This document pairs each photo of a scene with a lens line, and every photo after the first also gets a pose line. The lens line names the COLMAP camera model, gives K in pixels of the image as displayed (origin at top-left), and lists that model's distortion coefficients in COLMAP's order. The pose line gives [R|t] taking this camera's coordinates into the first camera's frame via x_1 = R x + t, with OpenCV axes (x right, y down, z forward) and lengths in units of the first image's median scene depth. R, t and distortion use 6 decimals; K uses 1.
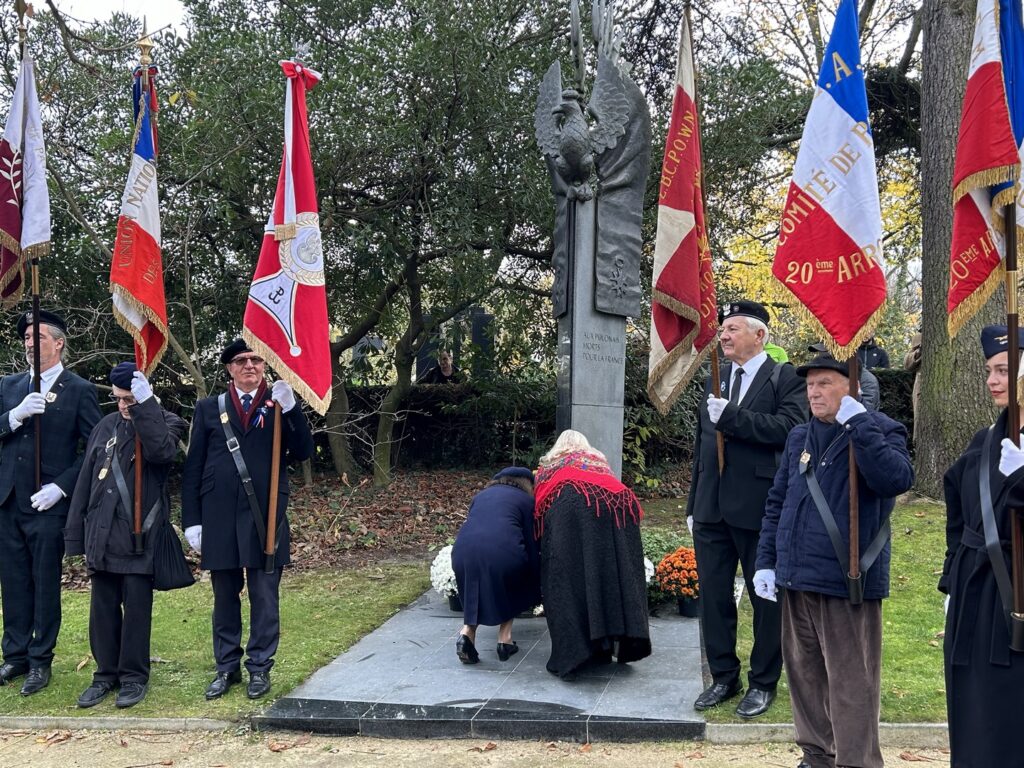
lens RADIAL K [[1061.1, 0, 522.9], [0, 1061.1, 380.5], [0, 0, 1]] dist [0.075601, -0.107013]
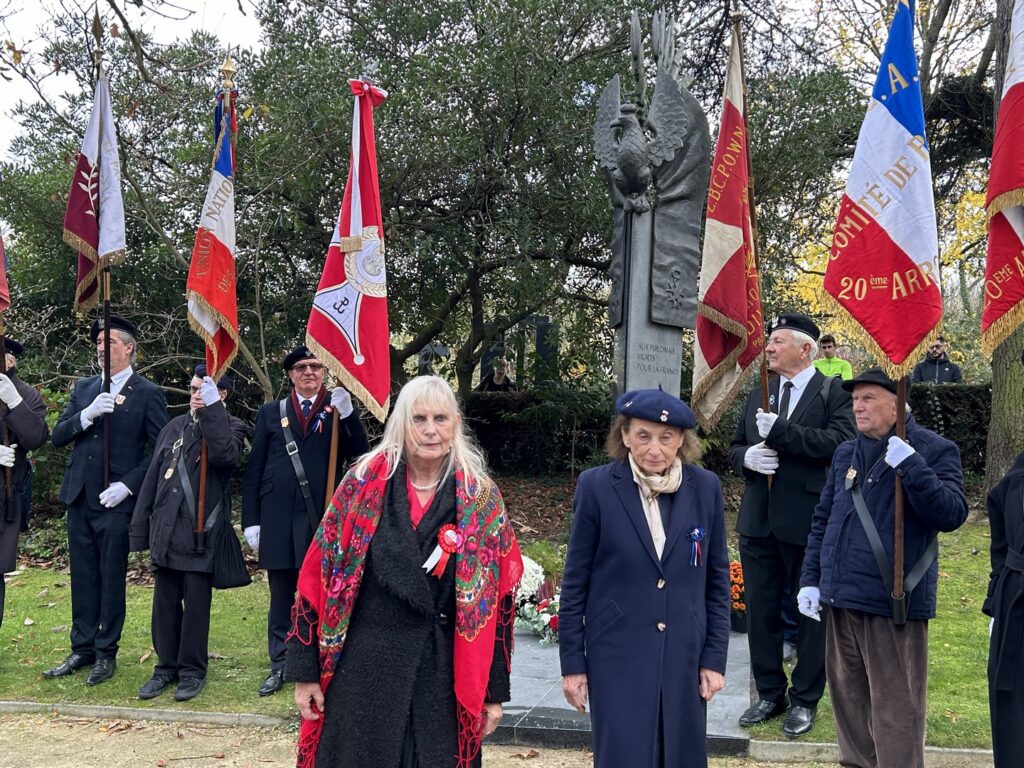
lens RADIAL K [[1060.0, 0, 511.8], [0, 1060.0, 367.3], [0, 0, 1]] dist [0.070985, -0.091665]
pose [[0.996960, 0.014801, -0.076499, 0.013729], [-0.016304, 0.999685, -0.019061, -0.001517], [0.076193, 0.020250, 0.996887, -0.008084]]
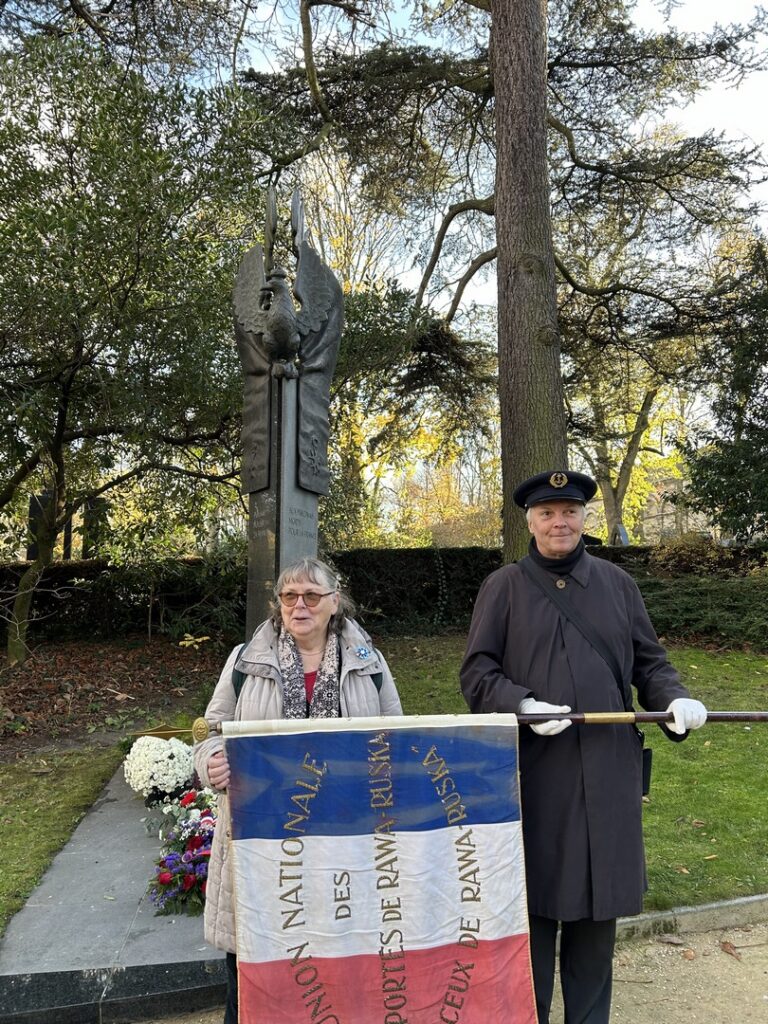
lens RADIAL K [[775.3, 0, 380.4], [0, 775.3, 514.1], [0, 0, 1]] dist [0.066627, -0.080625]
pose [[0.932042, 0.020833, 0.361750, -0.116844], [-0.000129, 0.998365, -0.057163, 0.002282], [-0.362350, 0.053231, 0.930521, 0.259860]]
